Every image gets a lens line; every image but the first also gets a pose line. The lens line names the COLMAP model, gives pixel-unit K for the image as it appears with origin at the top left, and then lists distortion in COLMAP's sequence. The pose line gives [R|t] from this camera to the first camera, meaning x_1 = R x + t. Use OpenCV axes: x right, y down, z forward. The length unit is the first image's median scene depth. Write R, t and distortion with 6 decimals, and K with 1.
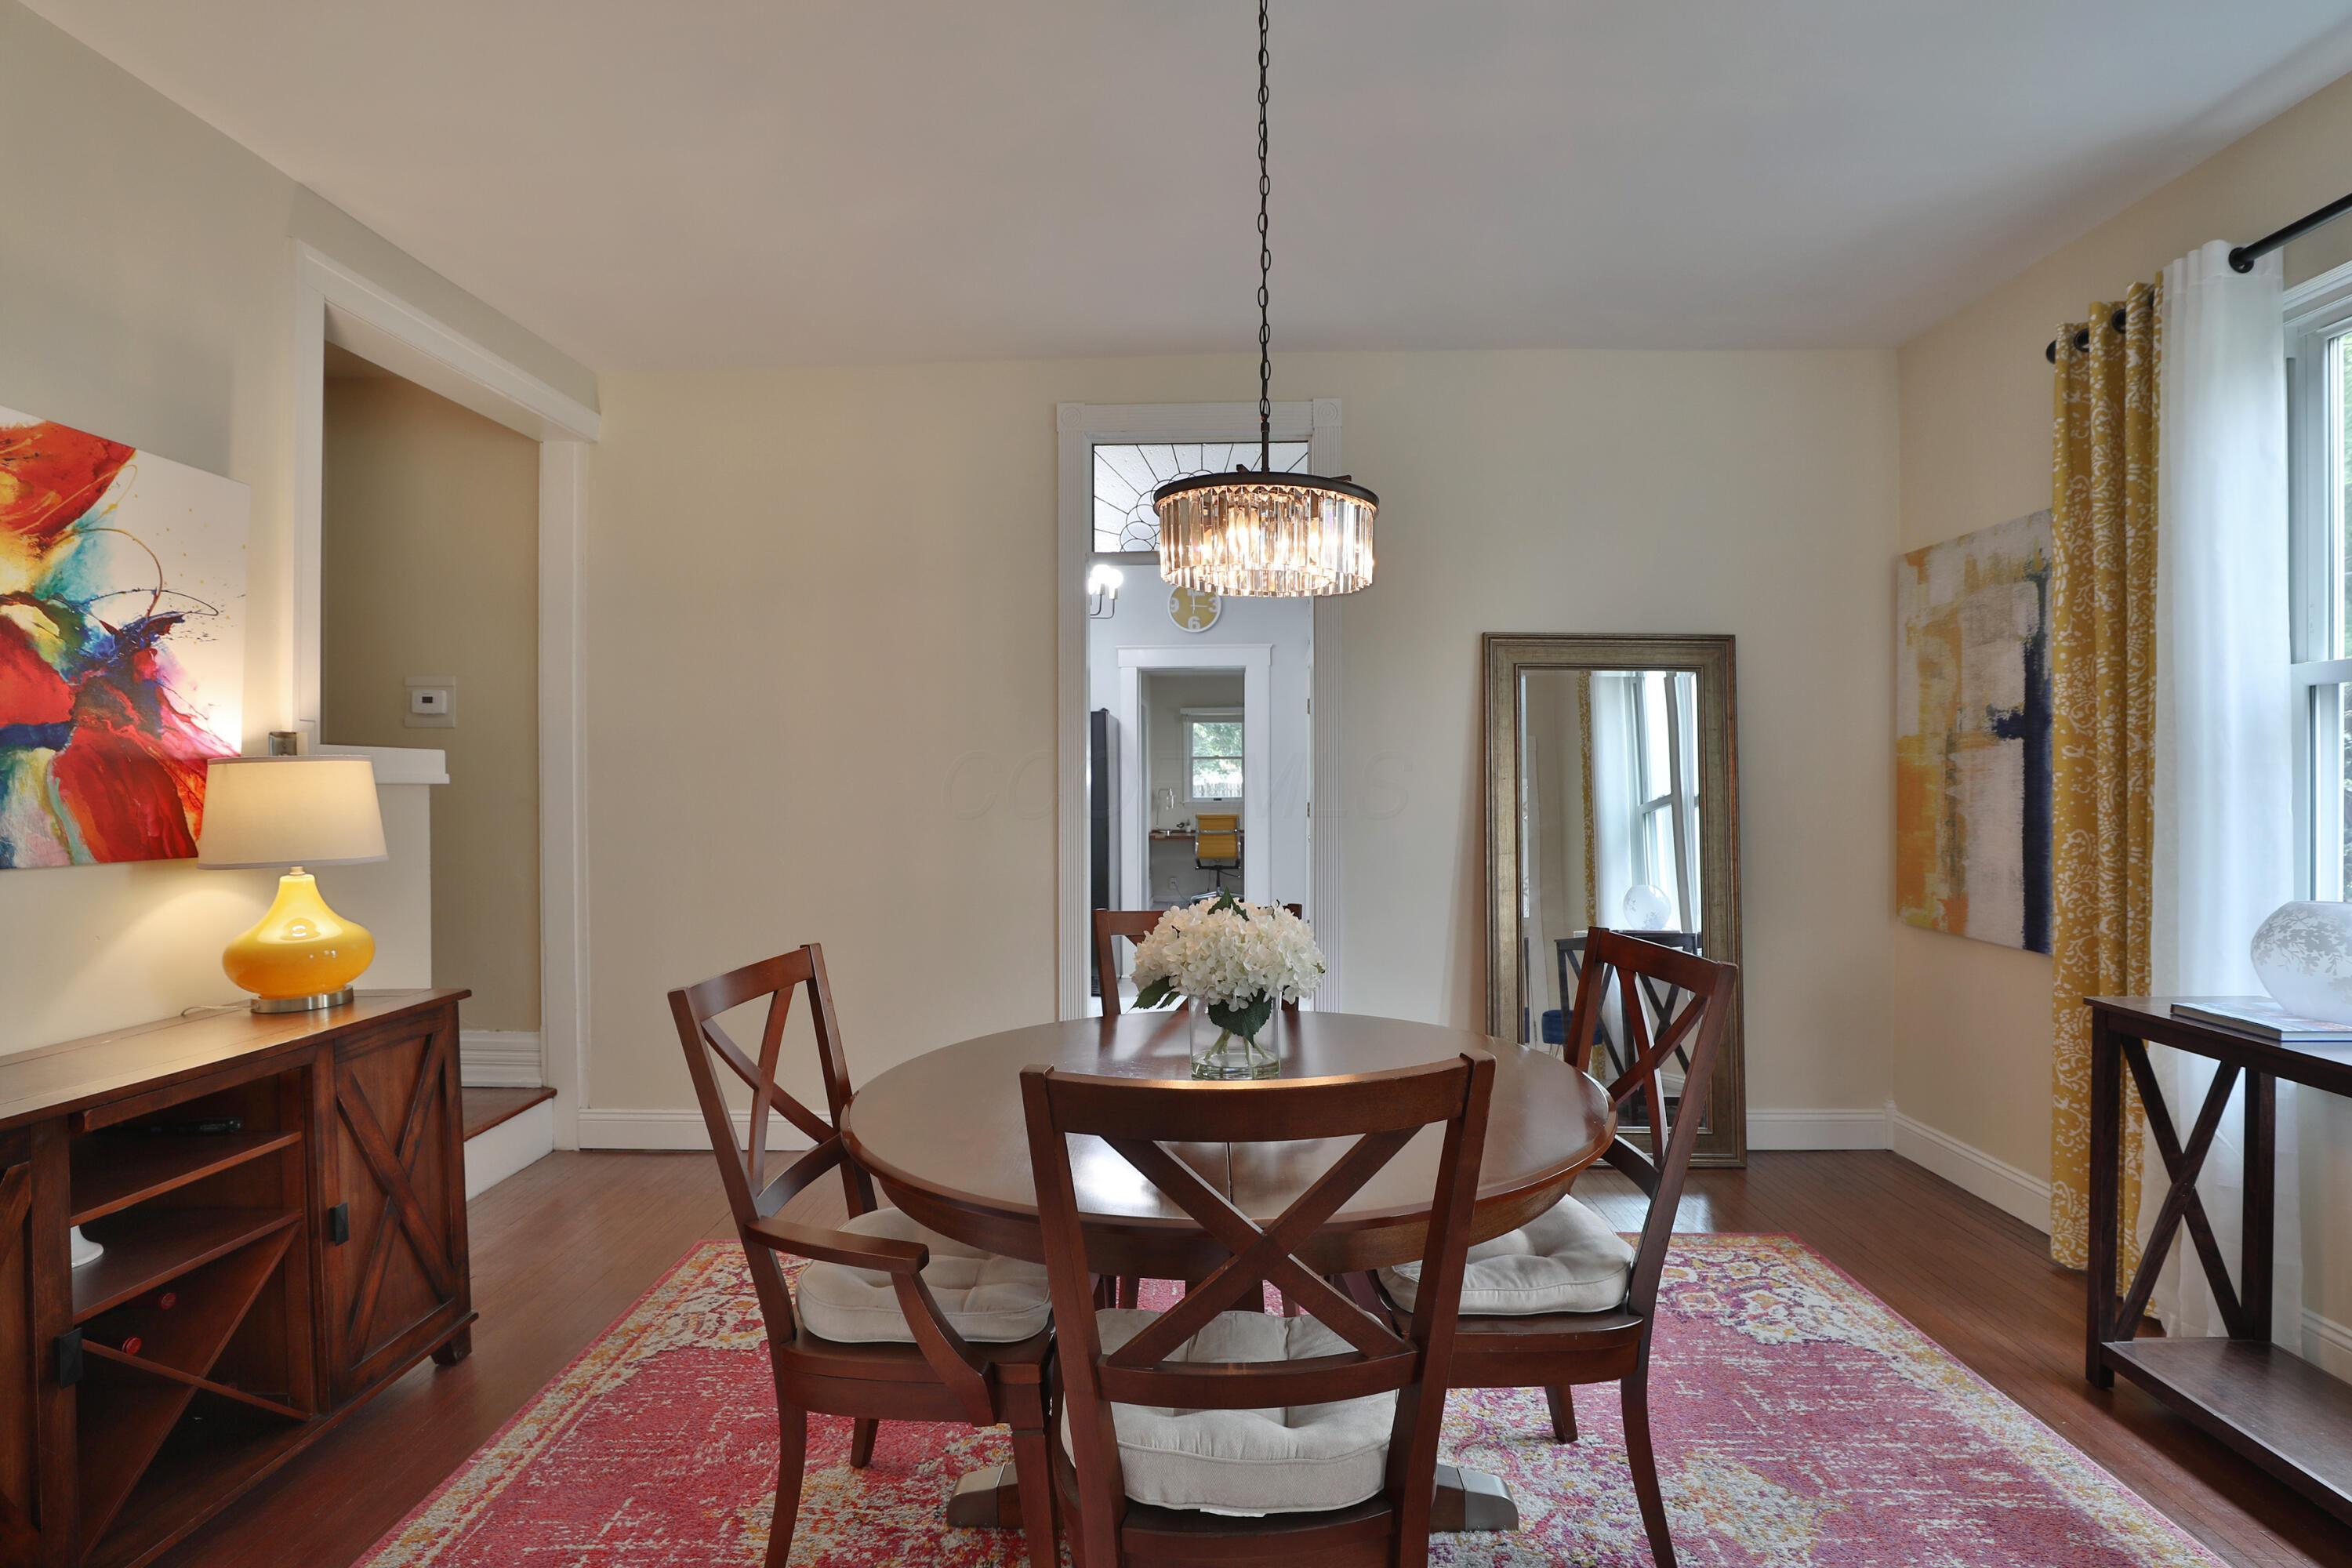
lens RADIAL K [[1144.7, 0, 1167.4], [0, 1144.7, 823.2], [0, 0, 1]] dist [-0.019475, 0.000429]
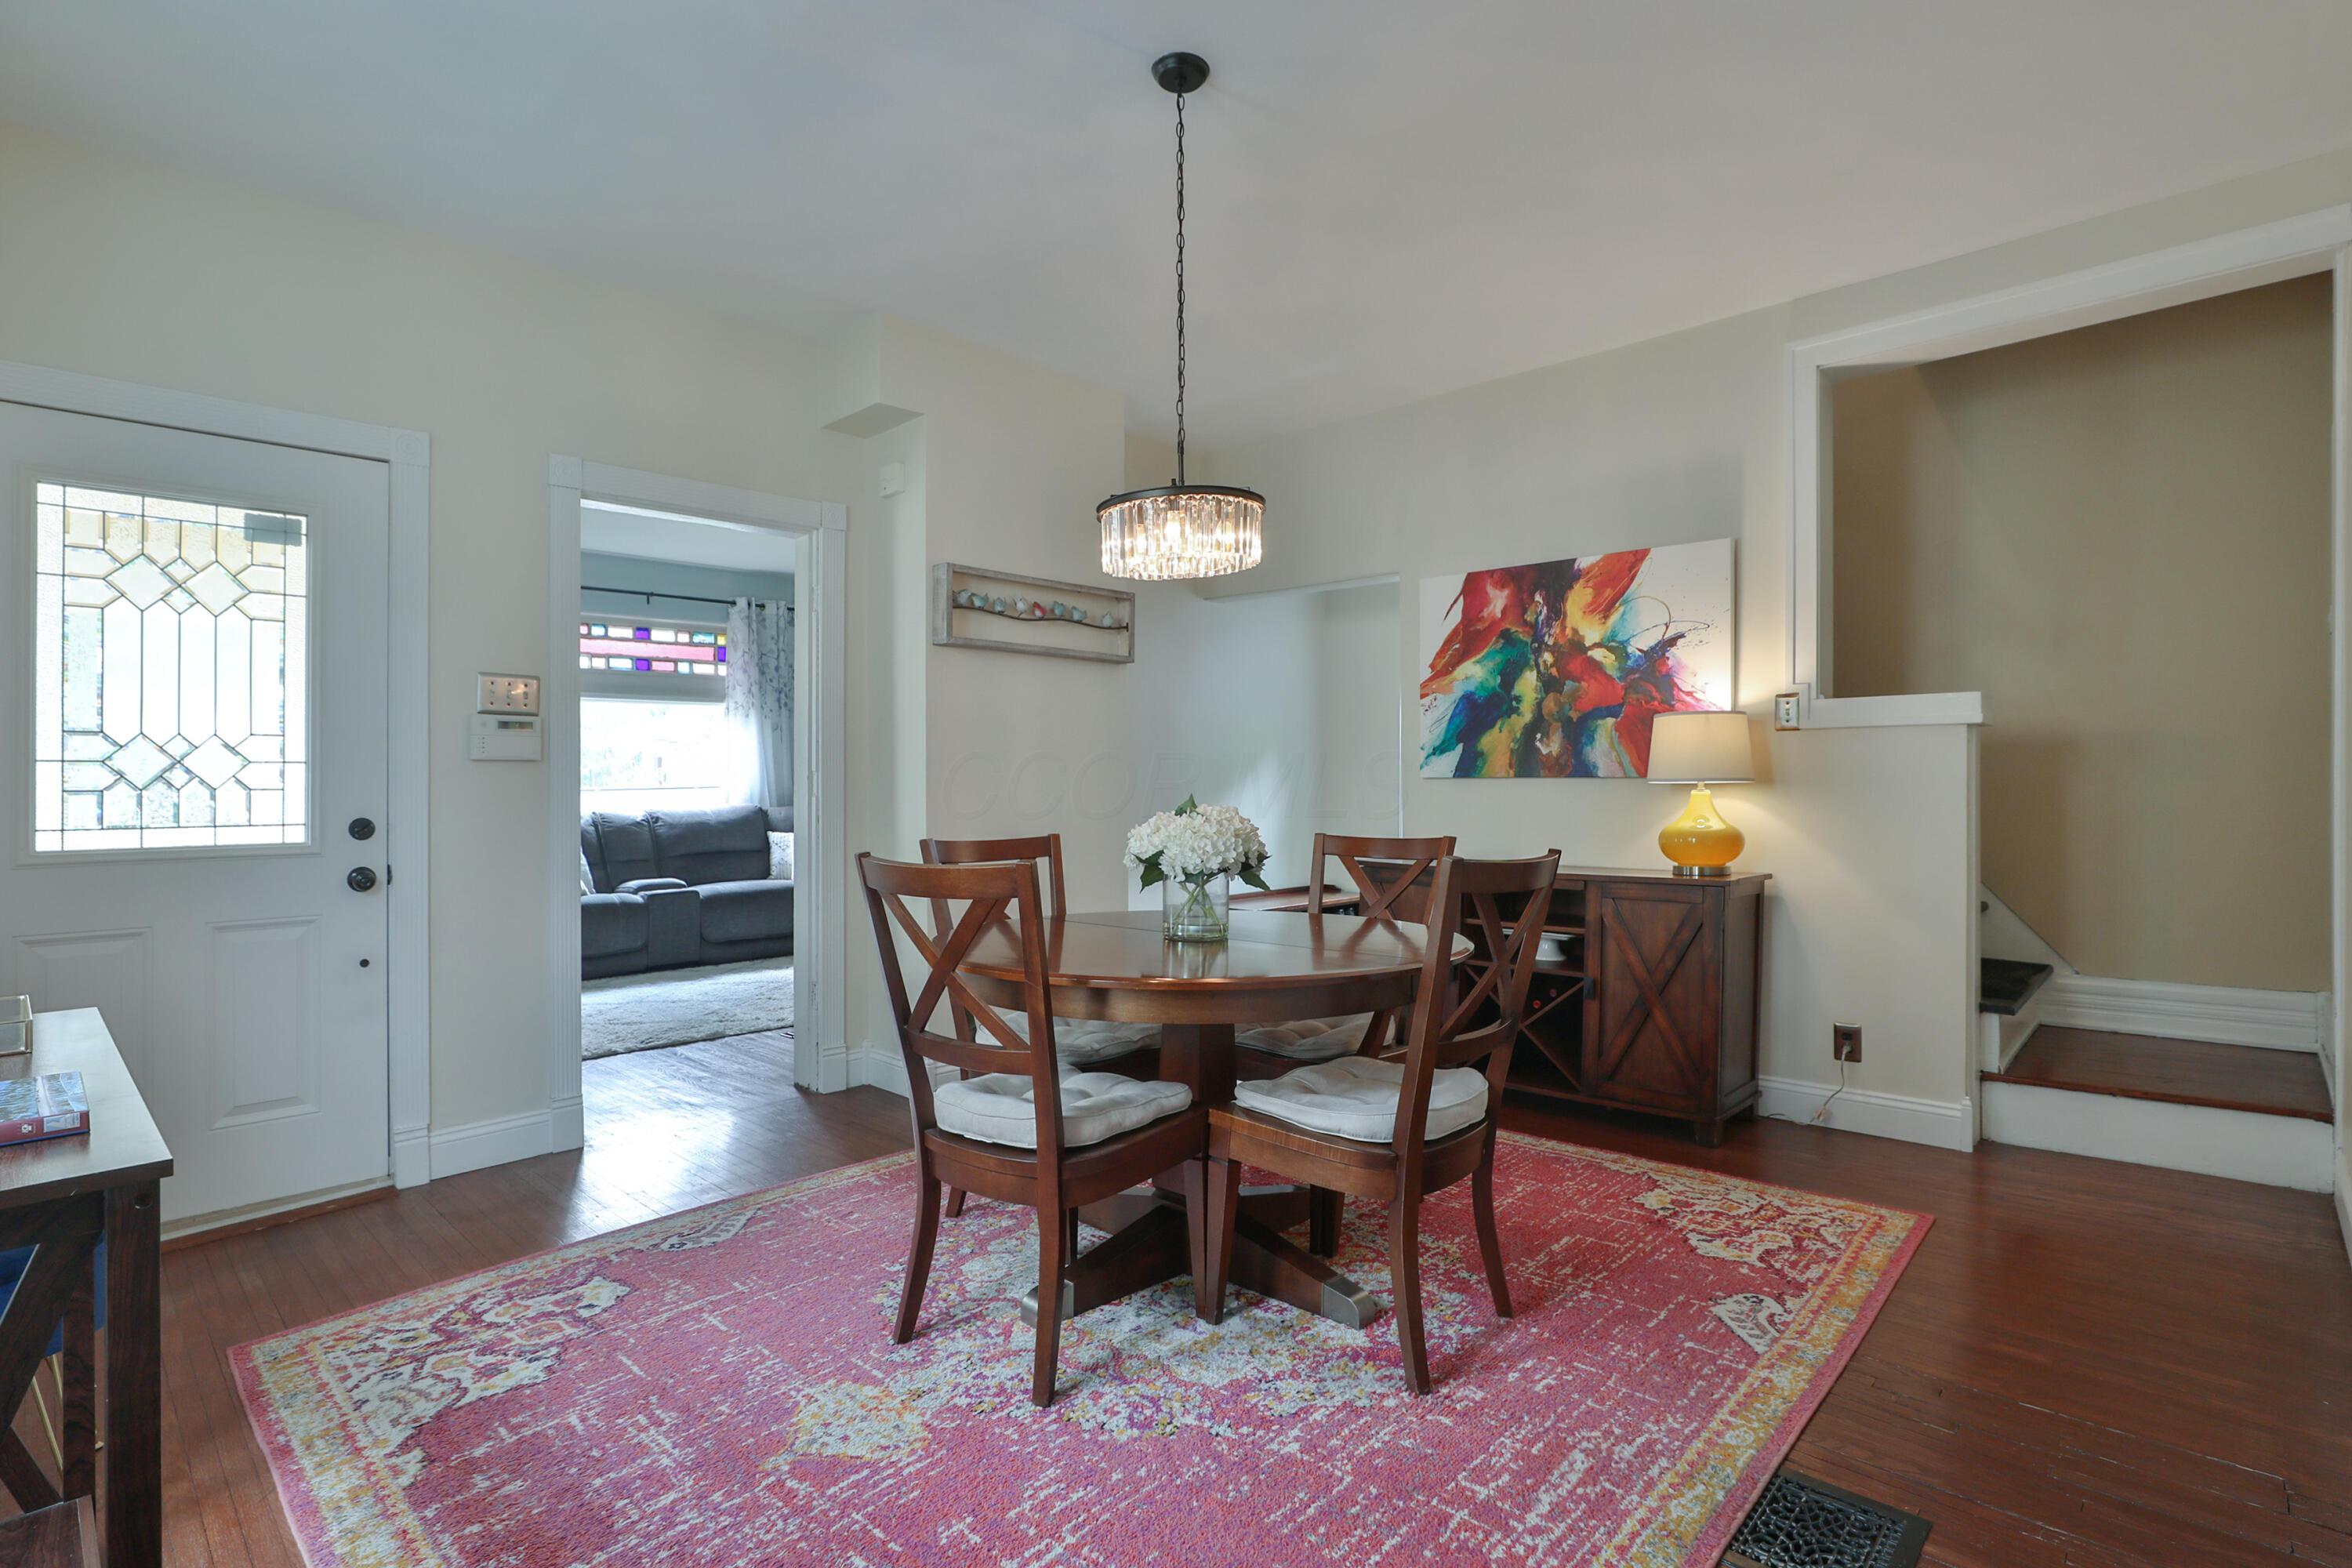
lens RADIAL K [[1132.8, 0, 1247.5], [0, 1132.8, 820.9], [0, 0, 1]] dist [-0.037454, 0.000048]
pose [[-0.616382, 0.039076, -0.786477, 0.918988], [-0.009682, 0.998316, 0.057189, 0.007470], [0.787388, 0.042865, -0.614966, 1.615359]]
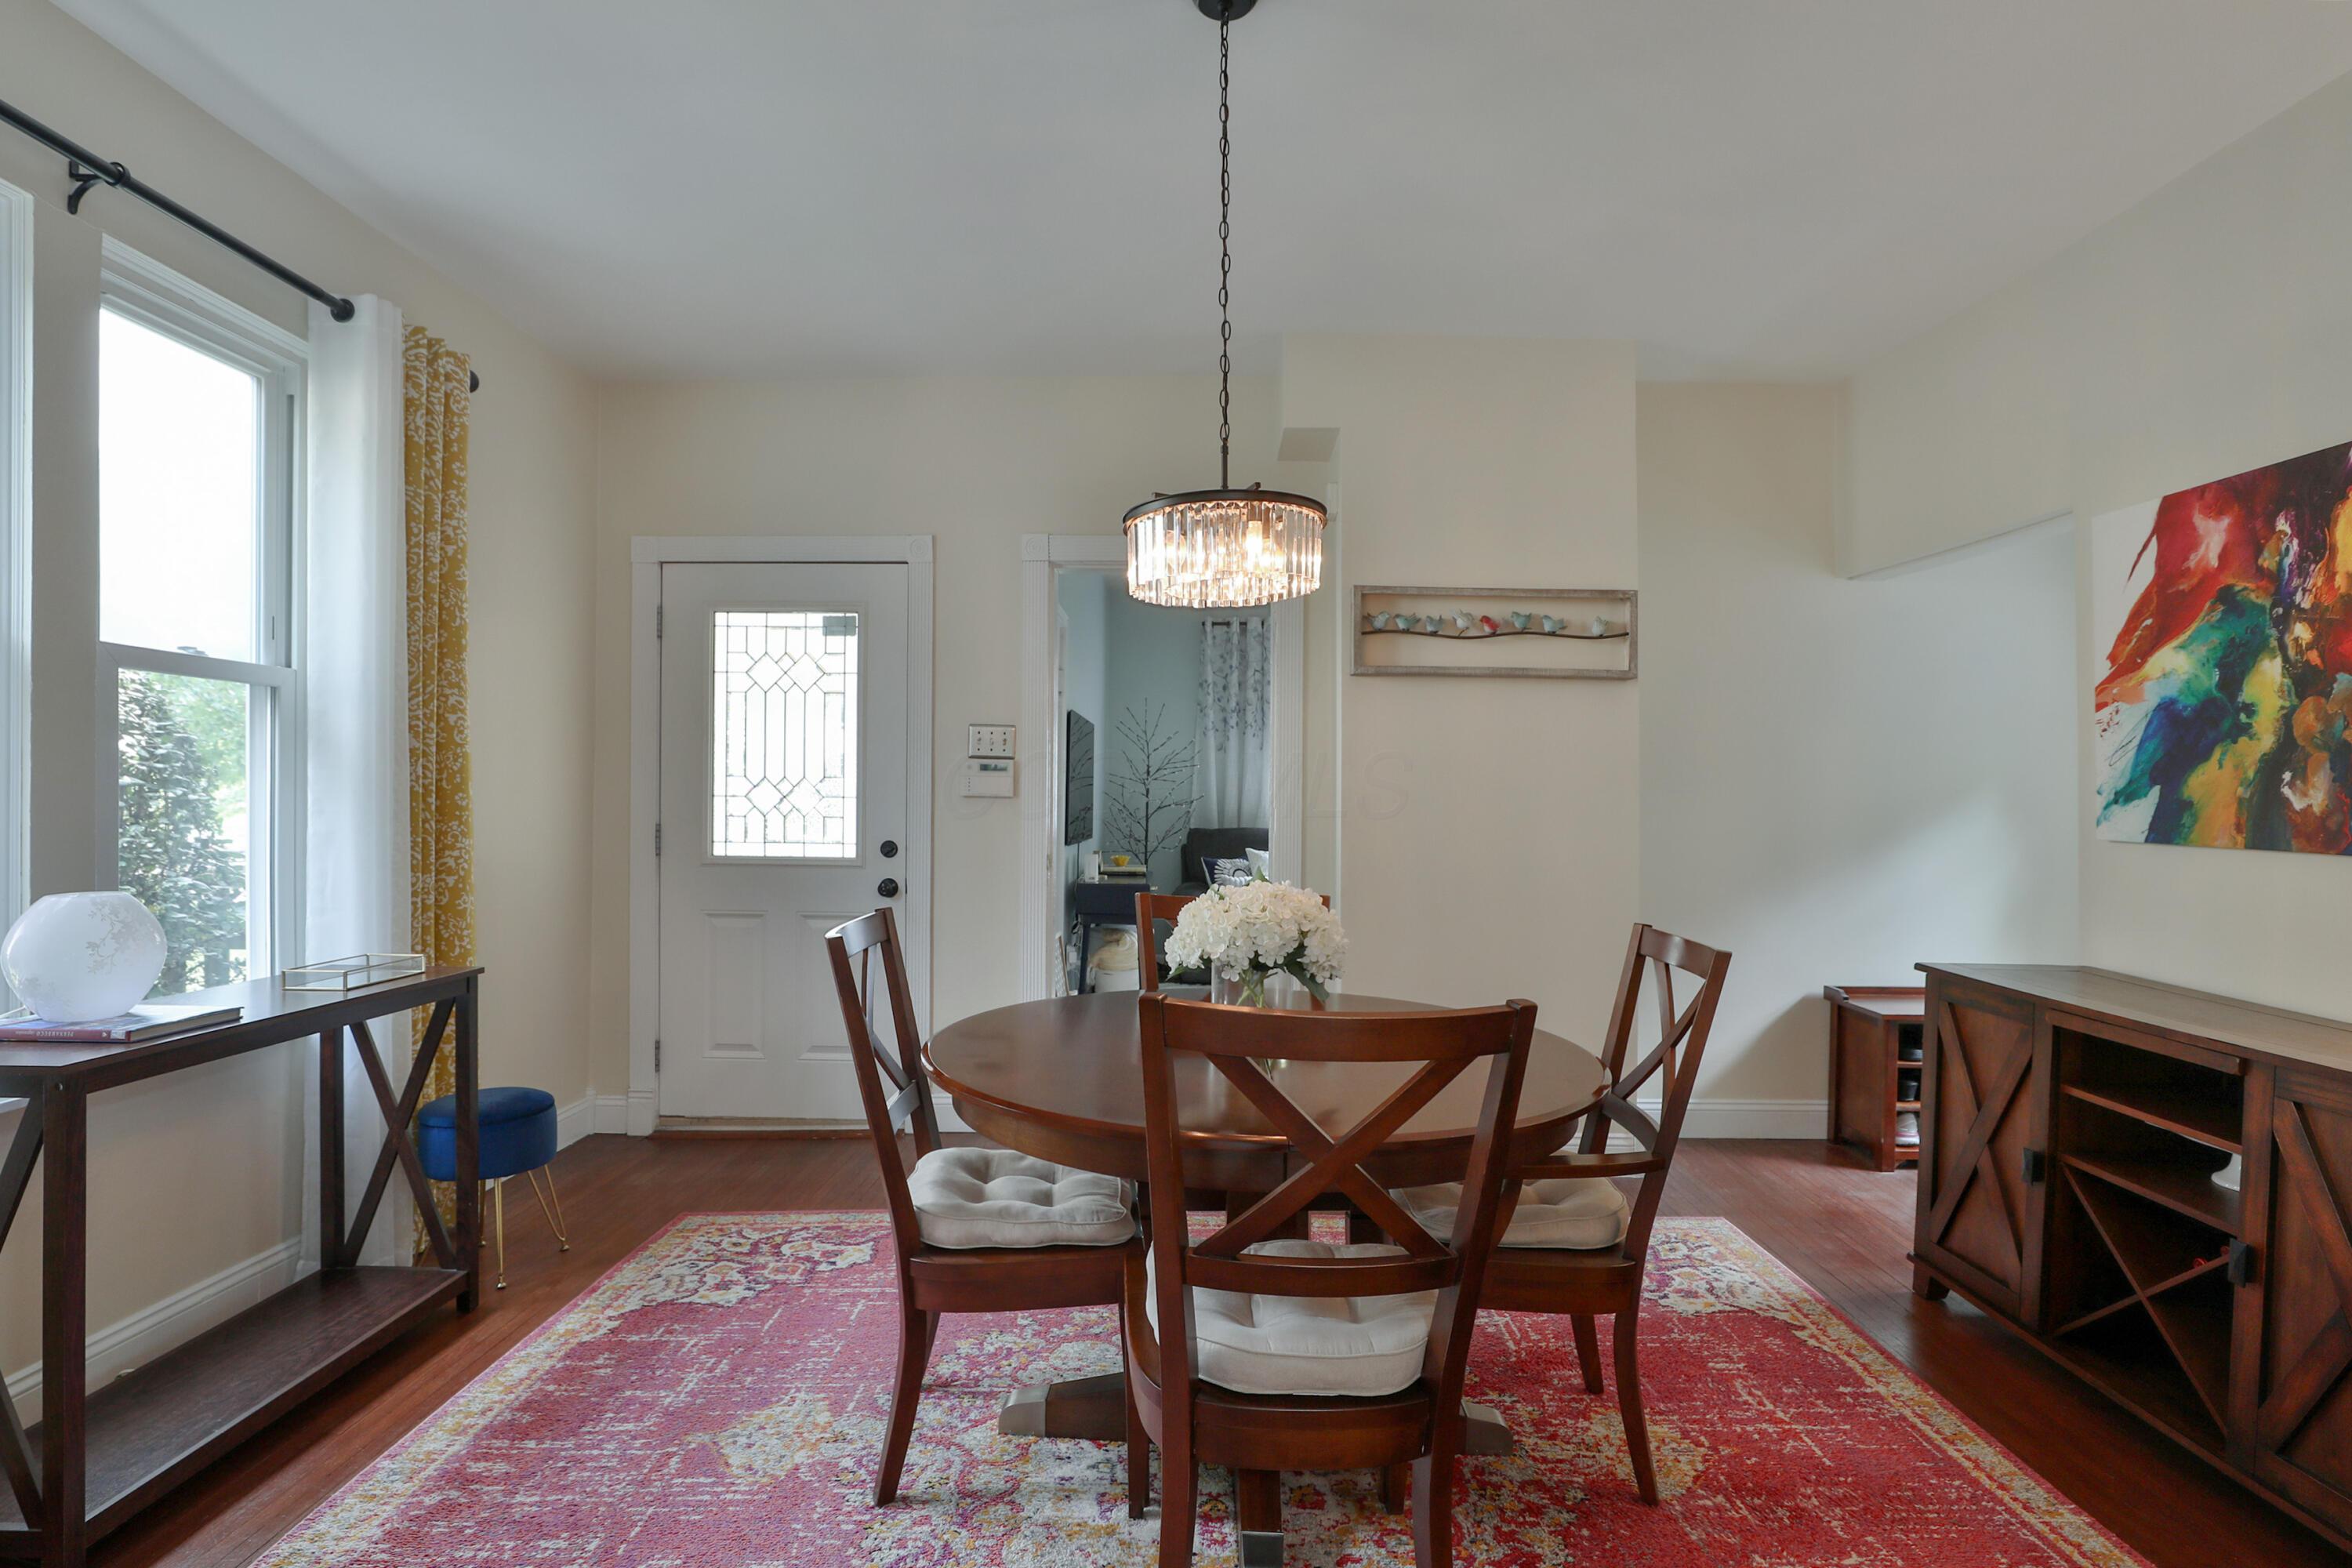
lens RADIAL K [[1195.8, 0, 1175.9], [0, 1195.8, 798.7], [0, 0, 1]] dist [-0.067006, 0.019447]
pose [[-0.998924, -0.003153, -0.046274, 0.162004], [-0.004851, 0.999316, 0.036648, -0.045599], [0.046127, 0.036833, -0.998256, 1.831774]]
